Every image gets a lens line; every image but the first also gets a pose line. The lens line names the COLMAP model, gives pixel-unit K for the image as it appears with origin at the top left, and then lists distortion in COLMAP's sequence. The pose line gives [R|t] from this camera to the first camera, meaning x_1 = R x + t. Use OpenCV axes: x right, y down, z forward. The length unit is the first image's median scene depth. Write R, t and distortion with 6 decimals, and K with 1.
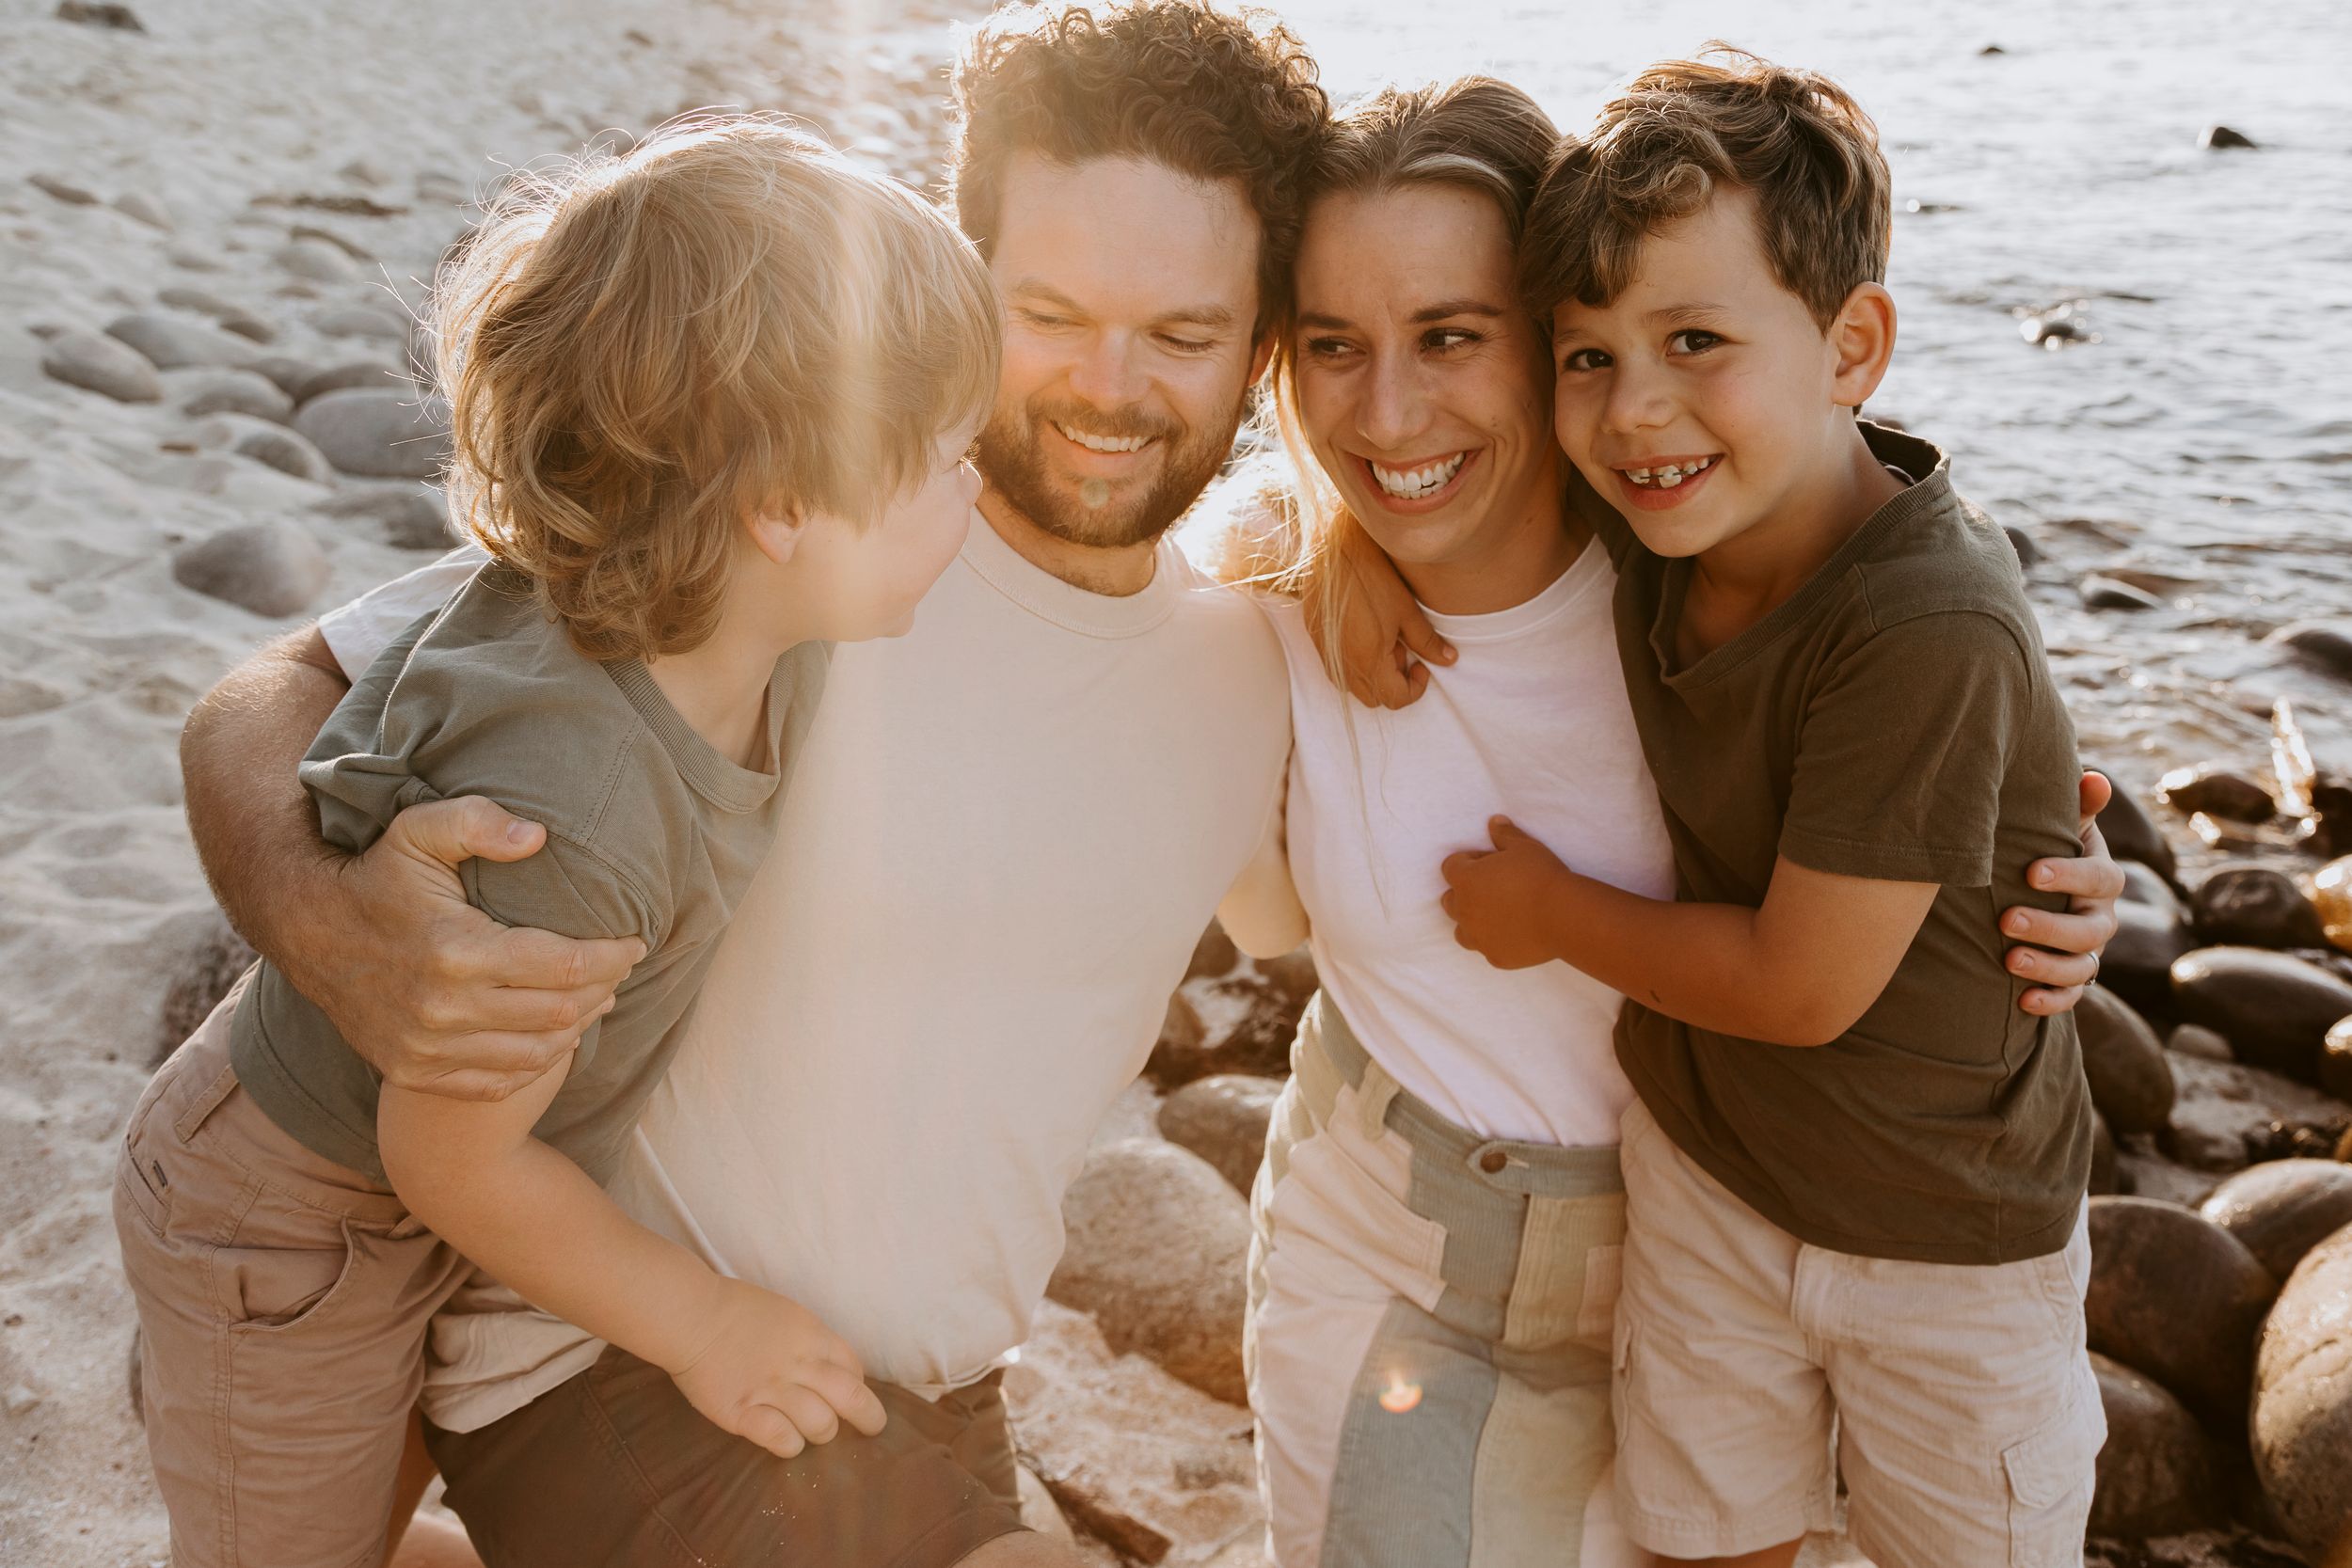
lens RADIAL K [[2237.7, 0, 1176.0], [0, 2237.7, 784.0], [0, 0, 1]] dist [0.024984, -0.002262]
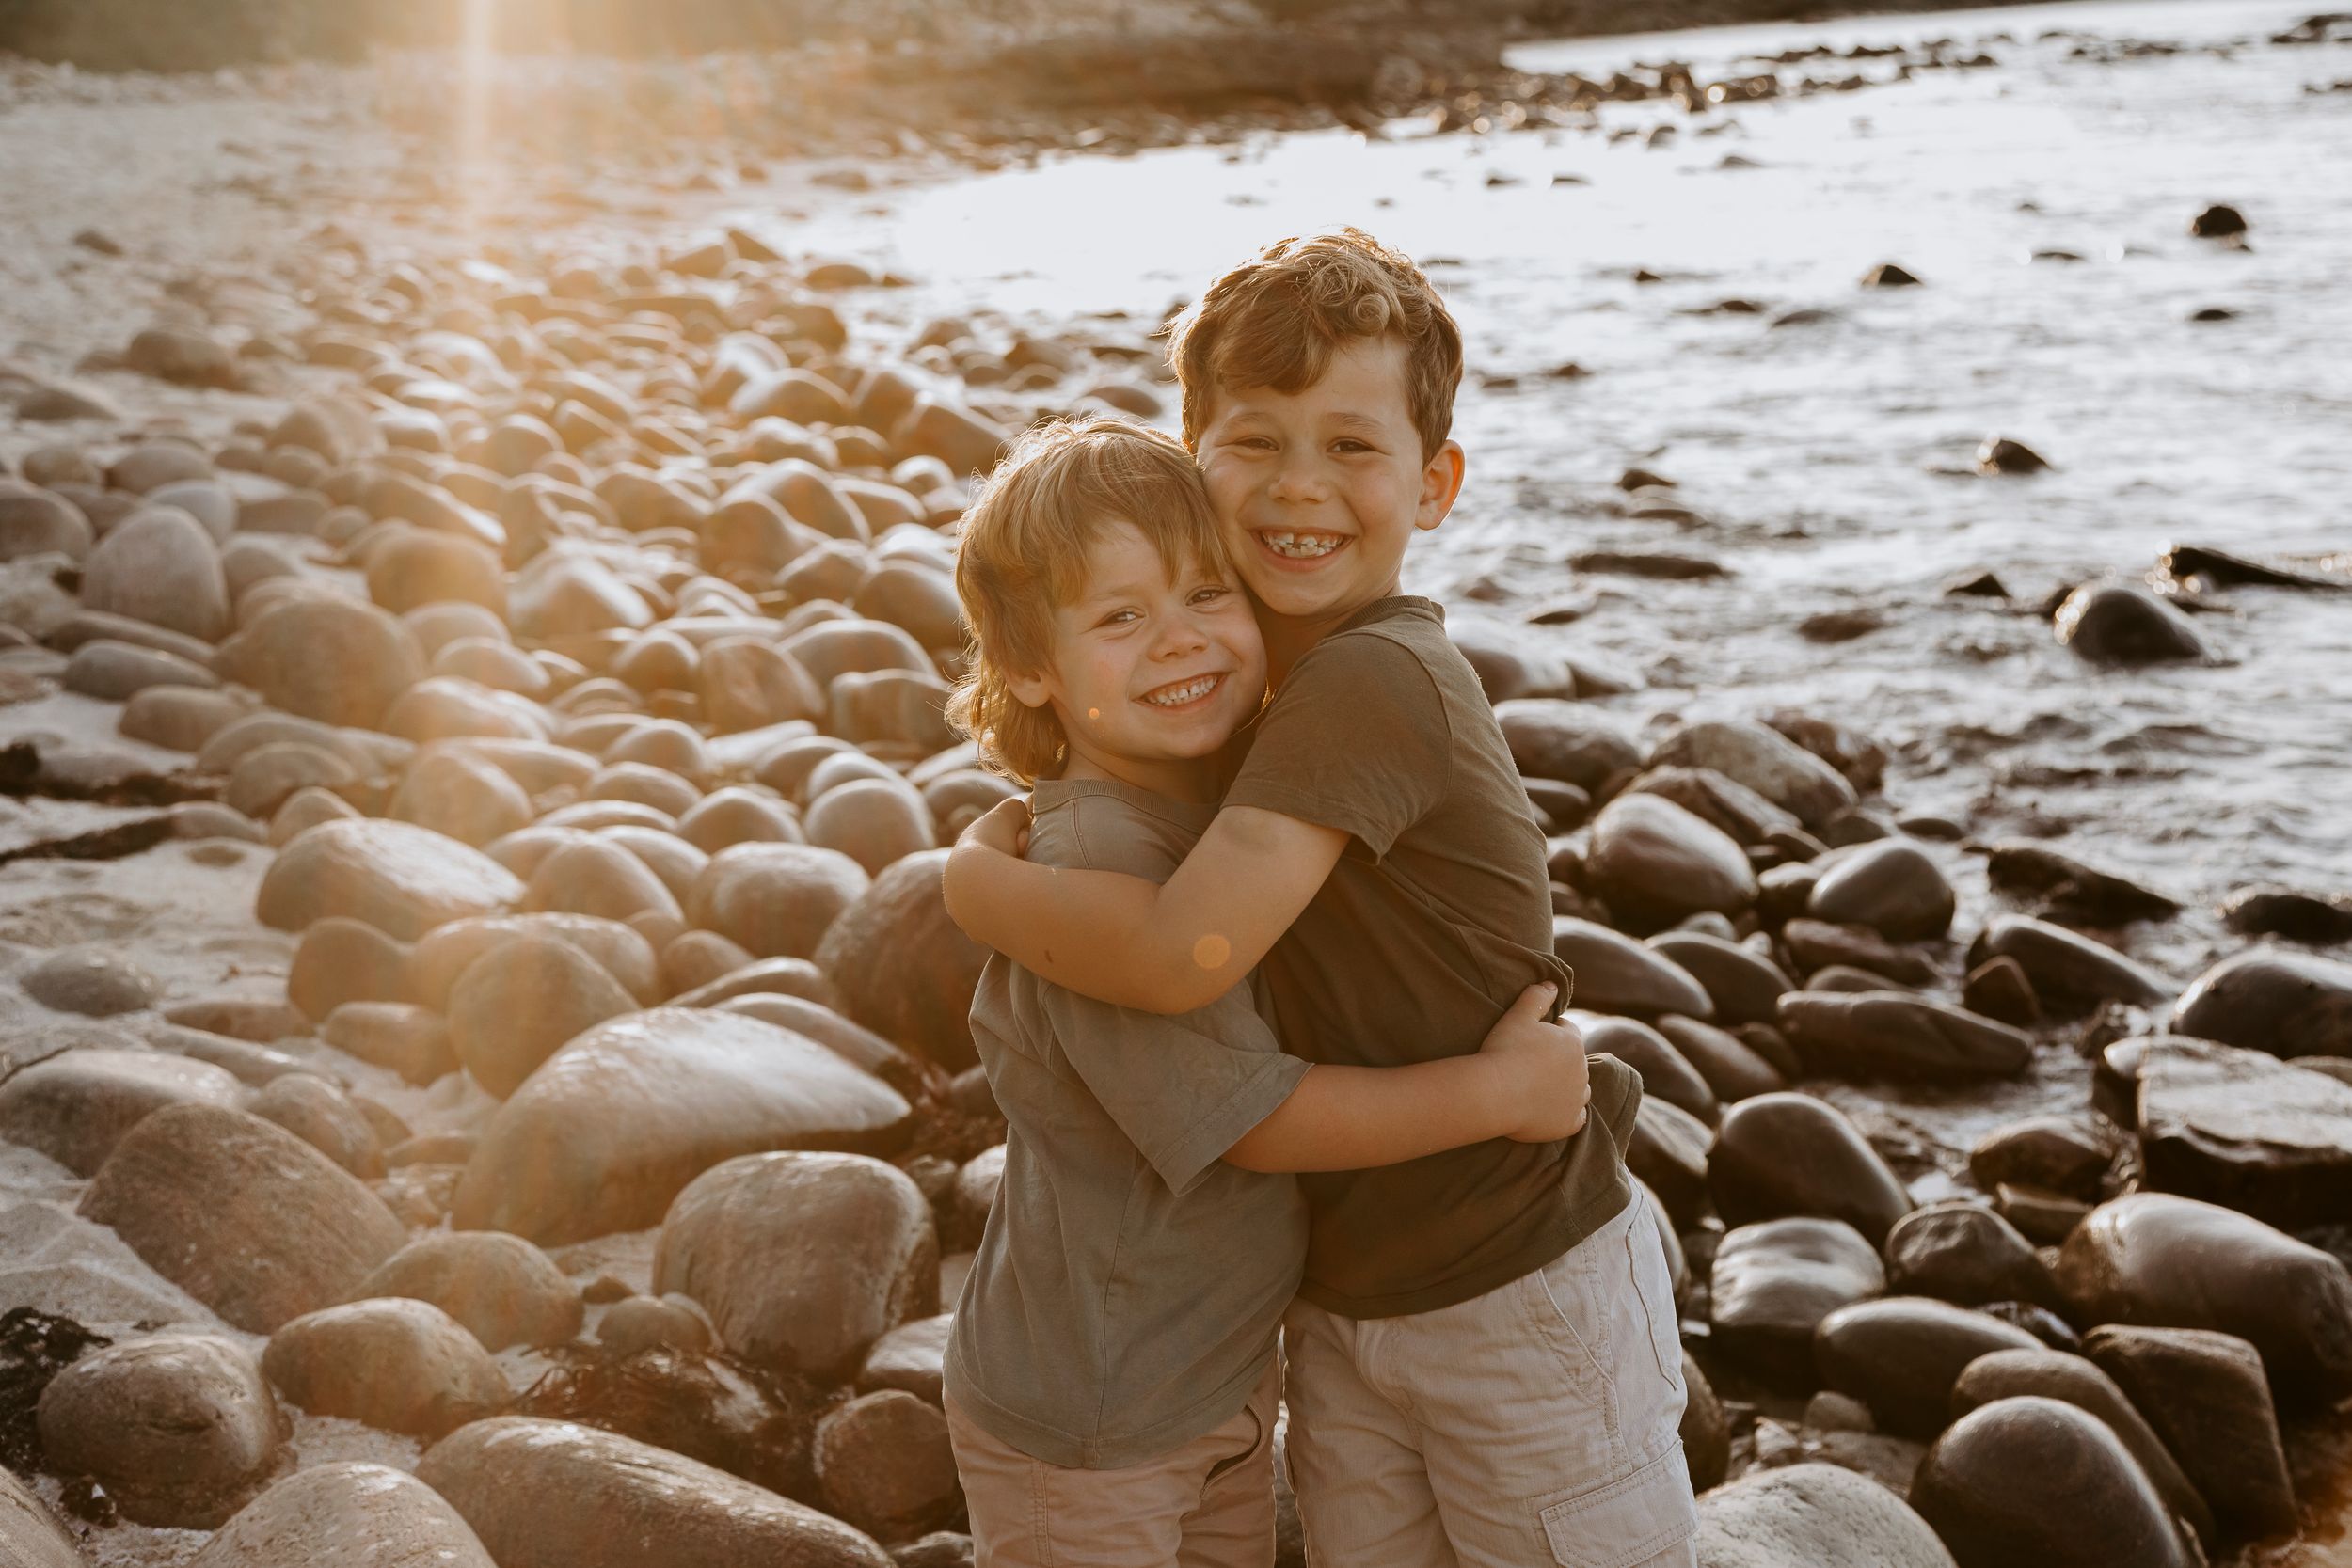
lens RADIAL K [[3839.2, 0, 1176.0], [0, 3839.2, 784.0], [0, 0, 1]] dist [0.006821, 0.129200]
pose [[0.999119, -0.027058, 0.032076, 0.179534], [0.032267, 0.984043, -0.174980, 0.120905], [-0.026829, 0.175861, 0.984049, -0.333767]]
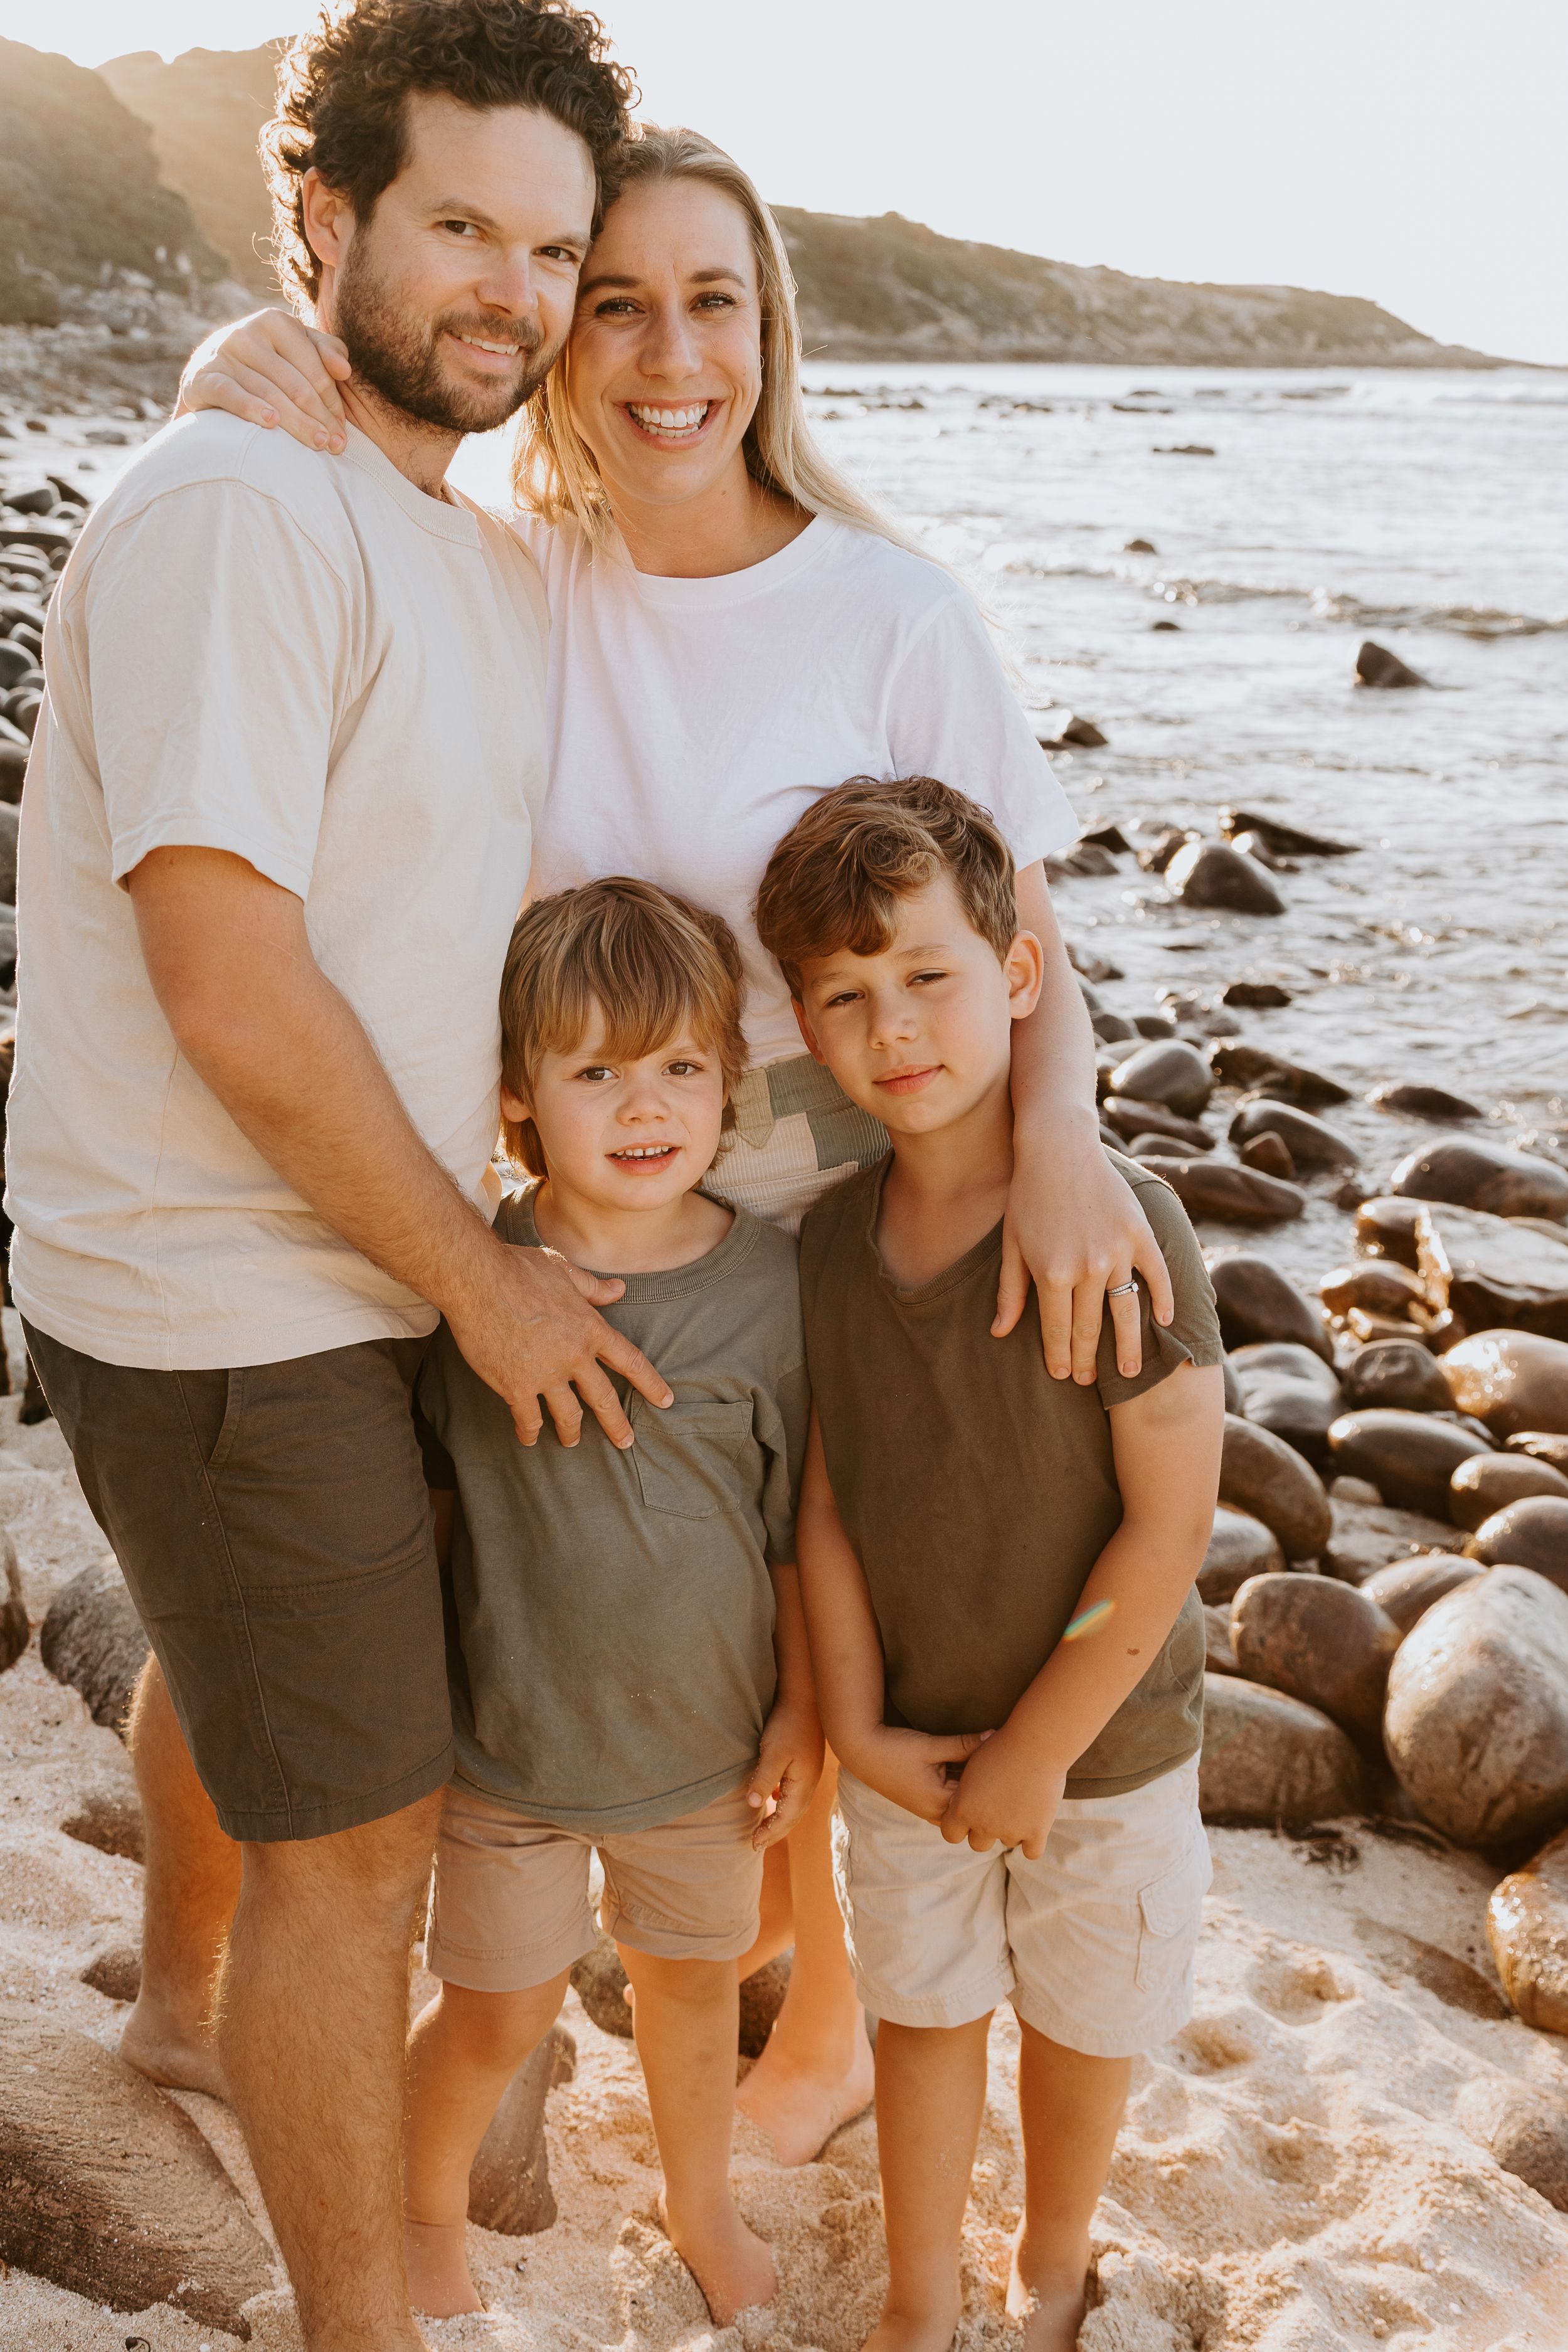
lens RADIAL K [[2715.3, 0, 784.0], [0, 2715.3, 1176.0], [0, 0, 1]] dist [0.041662, -0.031371]
pose [[0.977807, -0.005094, 0.209447, -0.110900], [0.020188, 0.997343, -0.069992, 0.044295], [-0.208534, 0.072667, 0.975312, -0.284373]]
